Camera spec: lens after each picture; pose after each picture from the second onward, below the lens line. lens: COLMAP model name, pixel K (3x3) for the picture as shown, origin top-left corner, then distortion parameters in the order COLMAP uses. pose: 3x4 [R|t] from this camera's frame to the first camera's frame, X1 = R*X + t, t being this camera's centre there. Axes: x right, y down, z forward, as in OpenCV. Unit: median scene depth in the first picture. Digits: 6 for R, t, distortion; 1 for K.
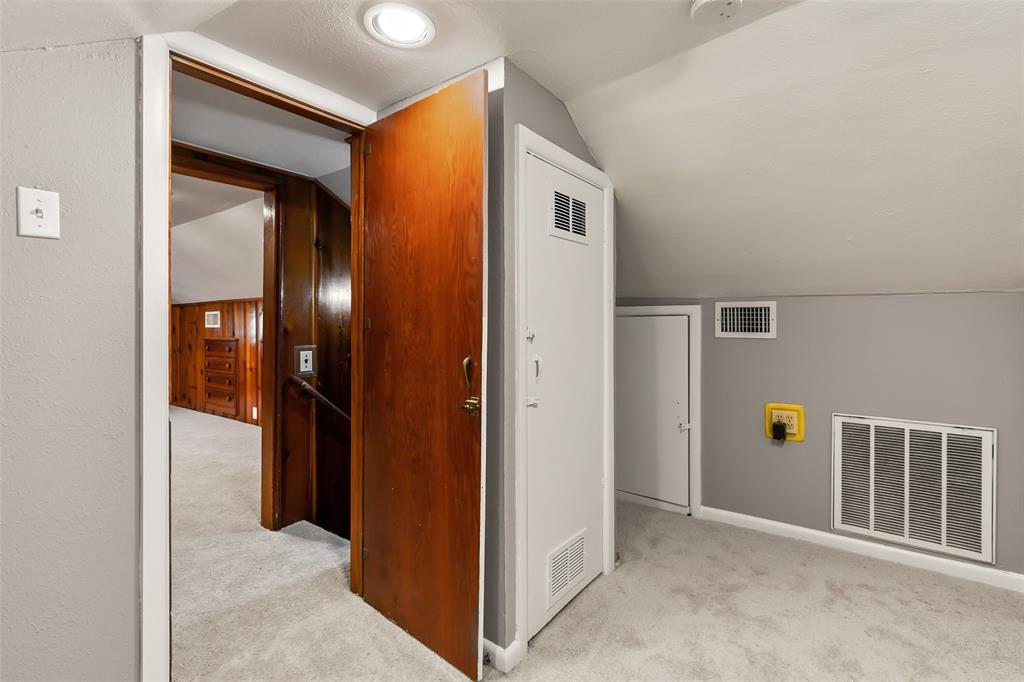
lens RADIAL K [[465.2, 0, 522.7], [0, 465.2, 326.8], [0, 0, 1]] dist [0.012038, -0.000183]
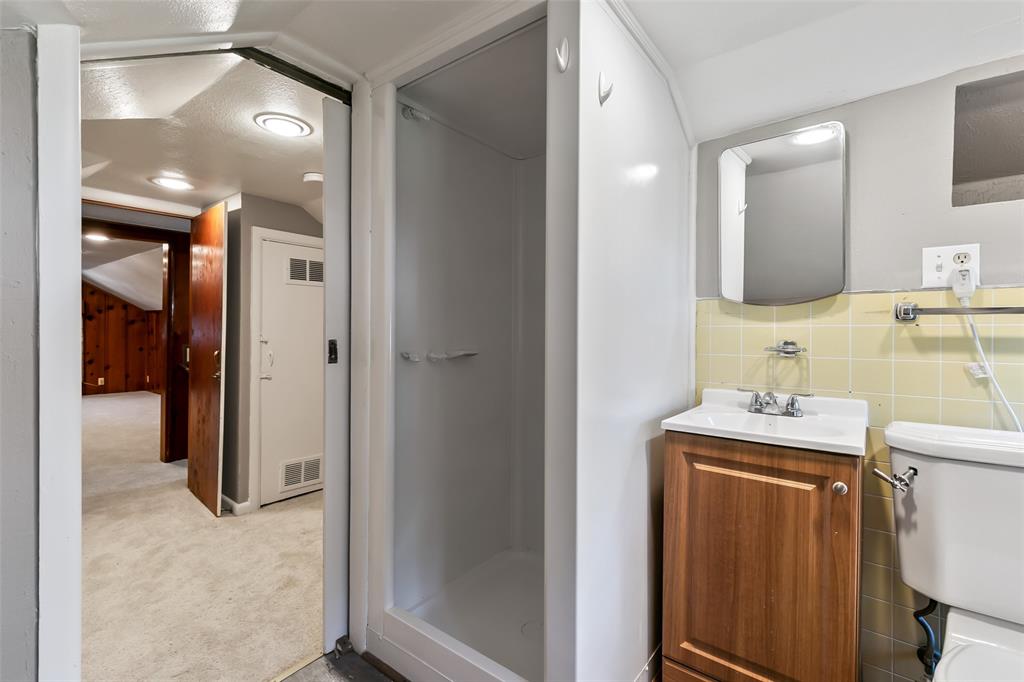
lens RADIAL K [[465.2, 0, 517.2], [0, 465.2, 337.6], [0, 0, 1]] dist [0.012038, -0.000183]
pose [[0.998986, 0.015825, -0.042149, 0.333230], [-0.015263, 0.999791, 0.013609, -0.009649], [0.042356, -0.012952, 0.999019, -0.242293]]
